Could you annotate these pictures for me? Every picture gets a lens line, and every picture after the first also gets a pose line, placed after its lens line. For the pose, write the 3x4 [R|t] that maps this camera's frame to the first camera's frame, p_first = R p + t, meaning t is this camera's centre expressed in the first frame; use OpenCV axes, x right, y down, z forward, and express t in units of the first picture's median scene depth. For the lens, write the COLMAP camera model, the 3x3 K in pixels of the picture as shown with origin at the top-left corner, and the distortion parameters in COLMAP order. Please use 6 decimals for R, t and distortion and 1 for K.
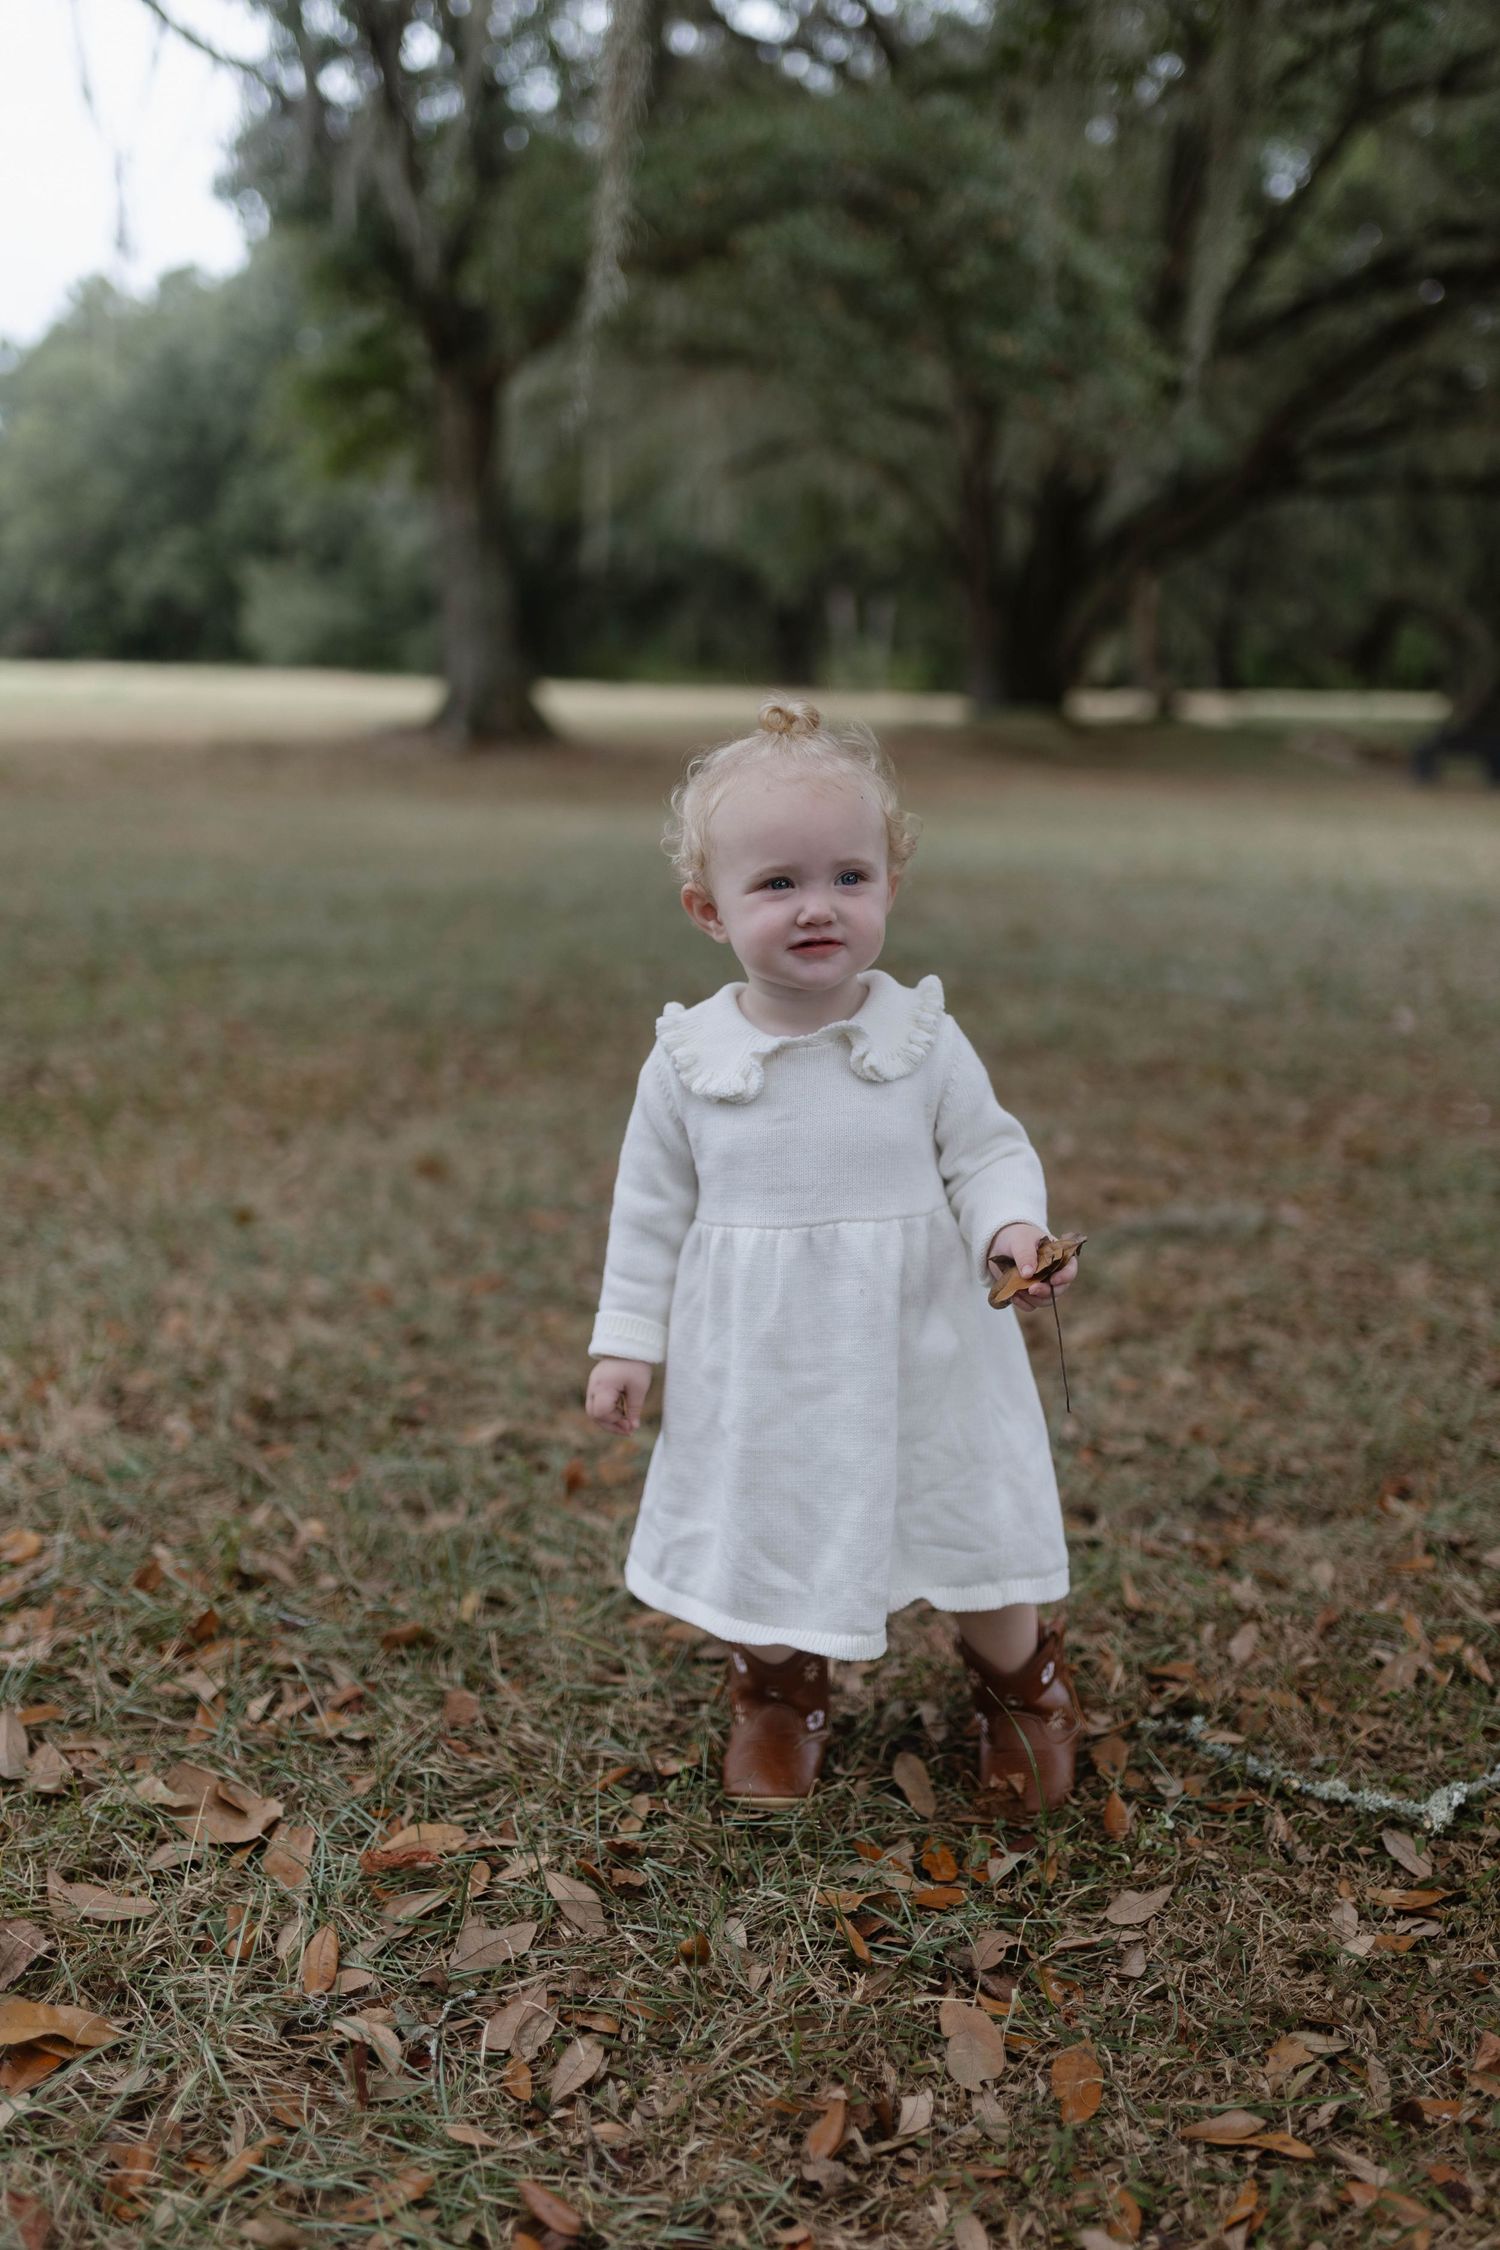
lens RADIAL K [[2145.9, 0, 747.1], [0, 2145.9, 1132.0], [0, 0, 1]] dist [0.010590, 0.000000]
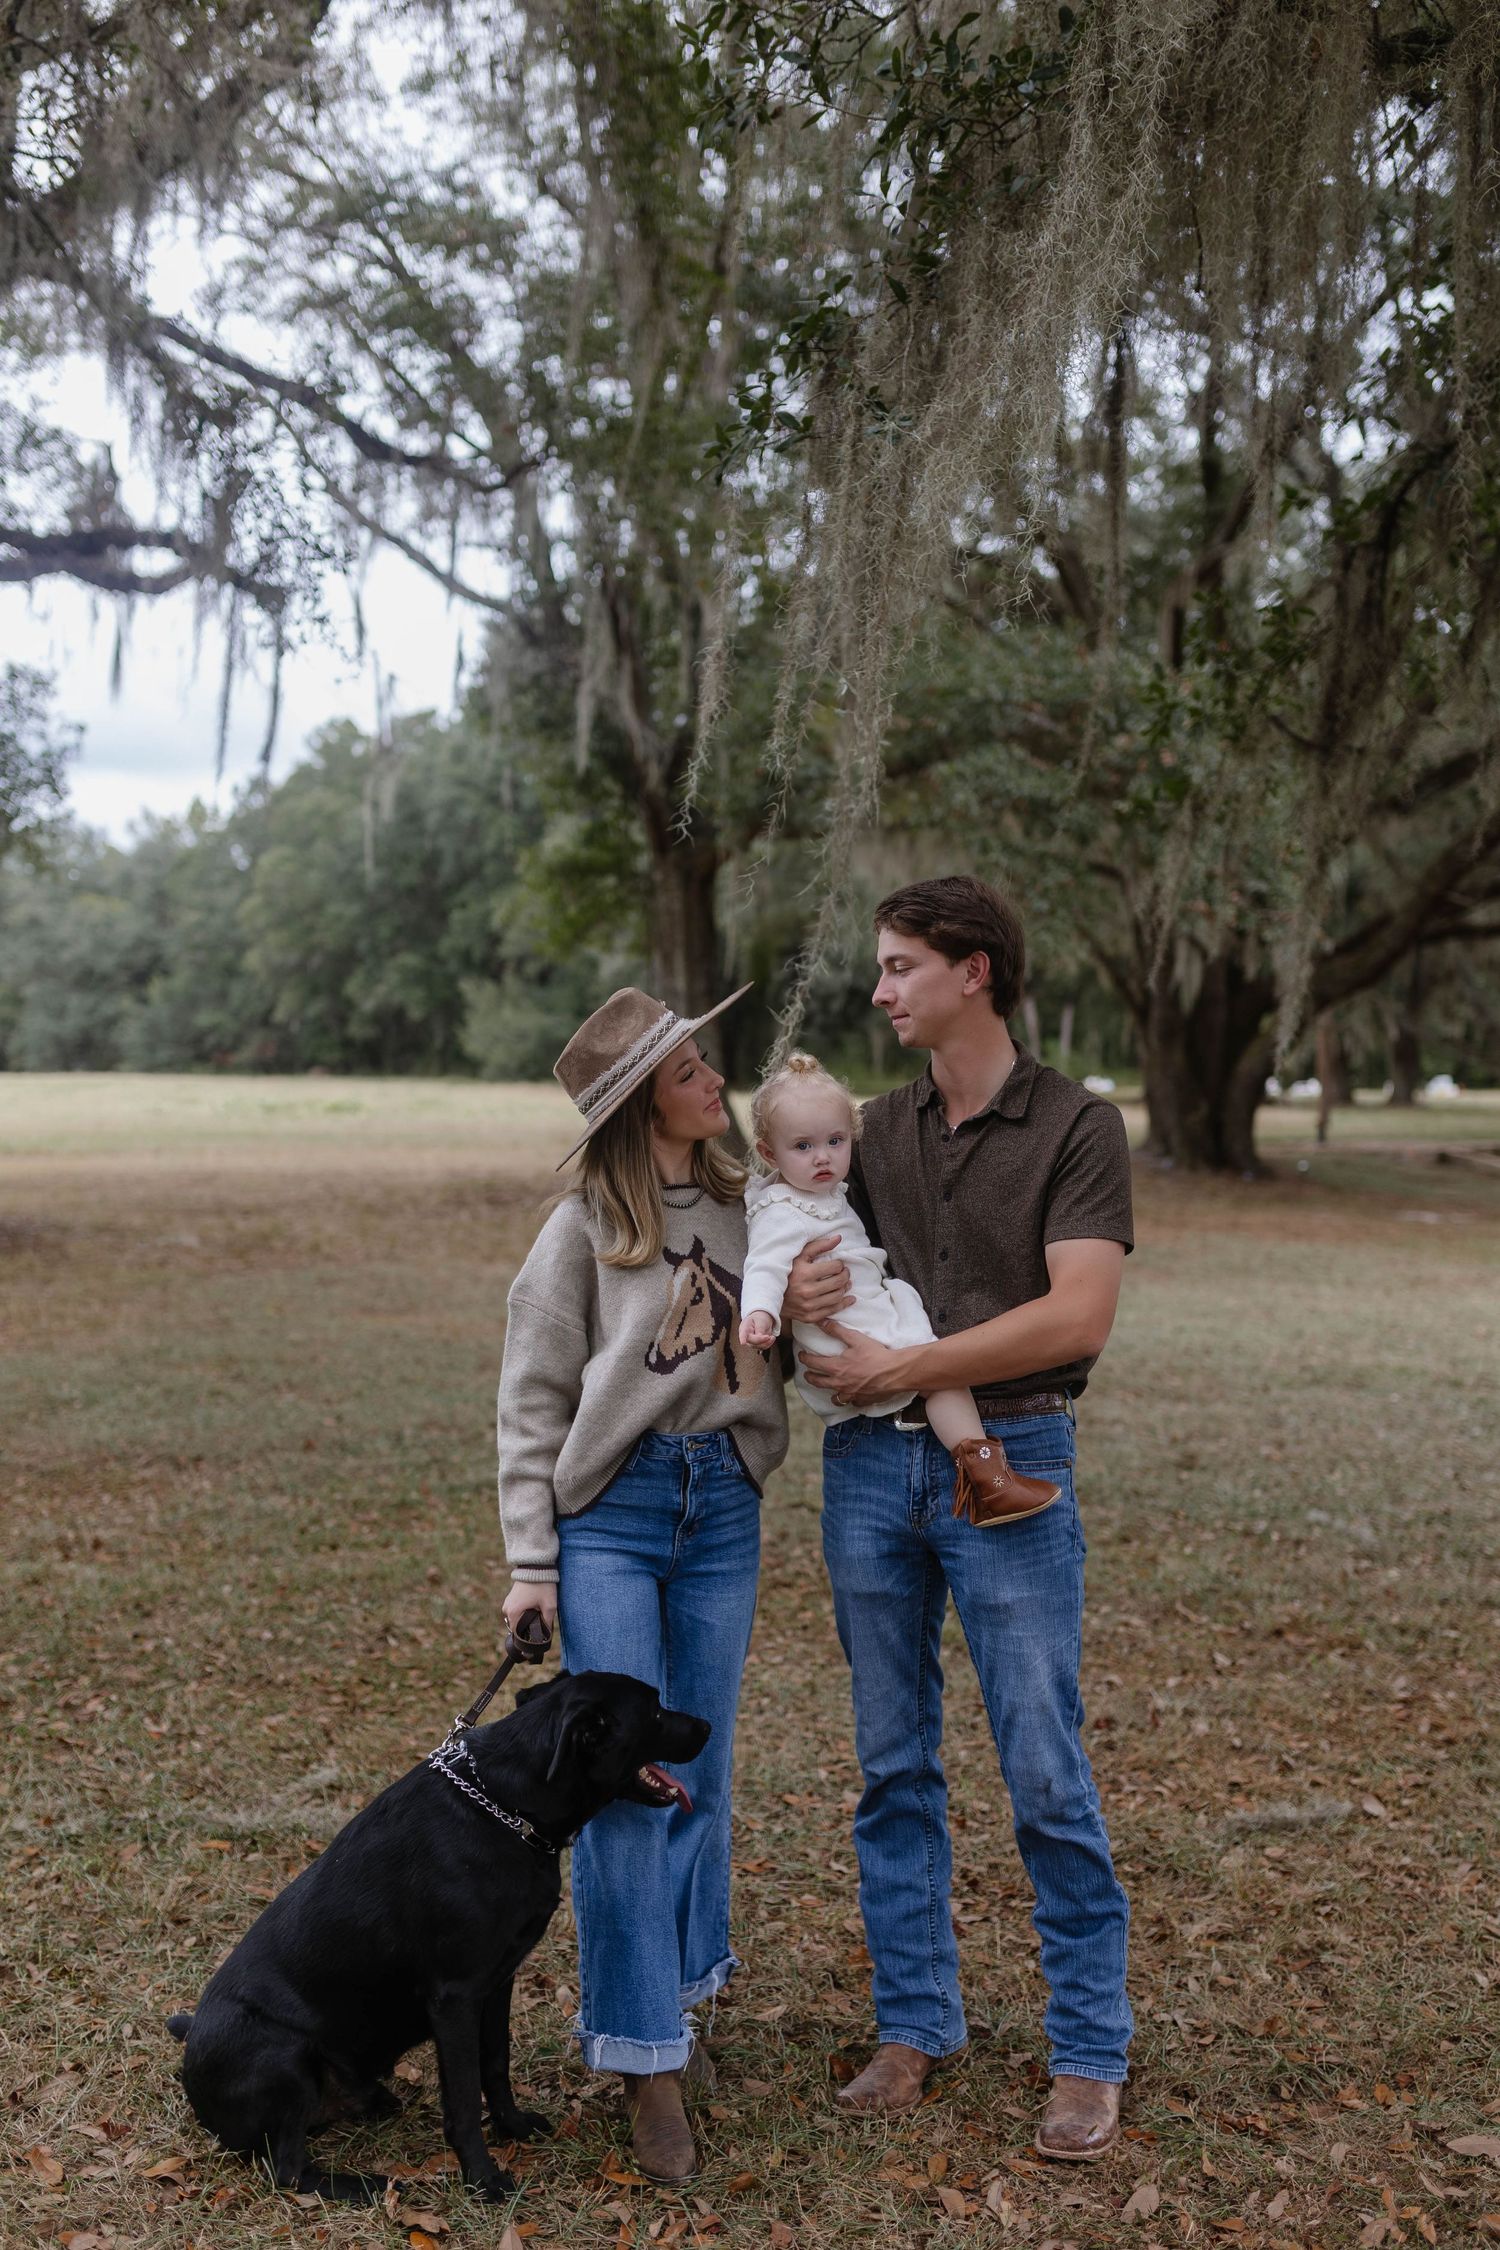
lens RADIAL K [[2145.9, 0, 756.6], [0, 2145.9, 1116.0], [0, 0, 1]] dist [0.010590, 0.000000]
pose [[0.996451, -0.005169, -0.084015, -0.007597], [-0.010079, 0.983605, -0.180055, -0.203464], [0.083568, 0.180263, 0.980062, -0.563264]]
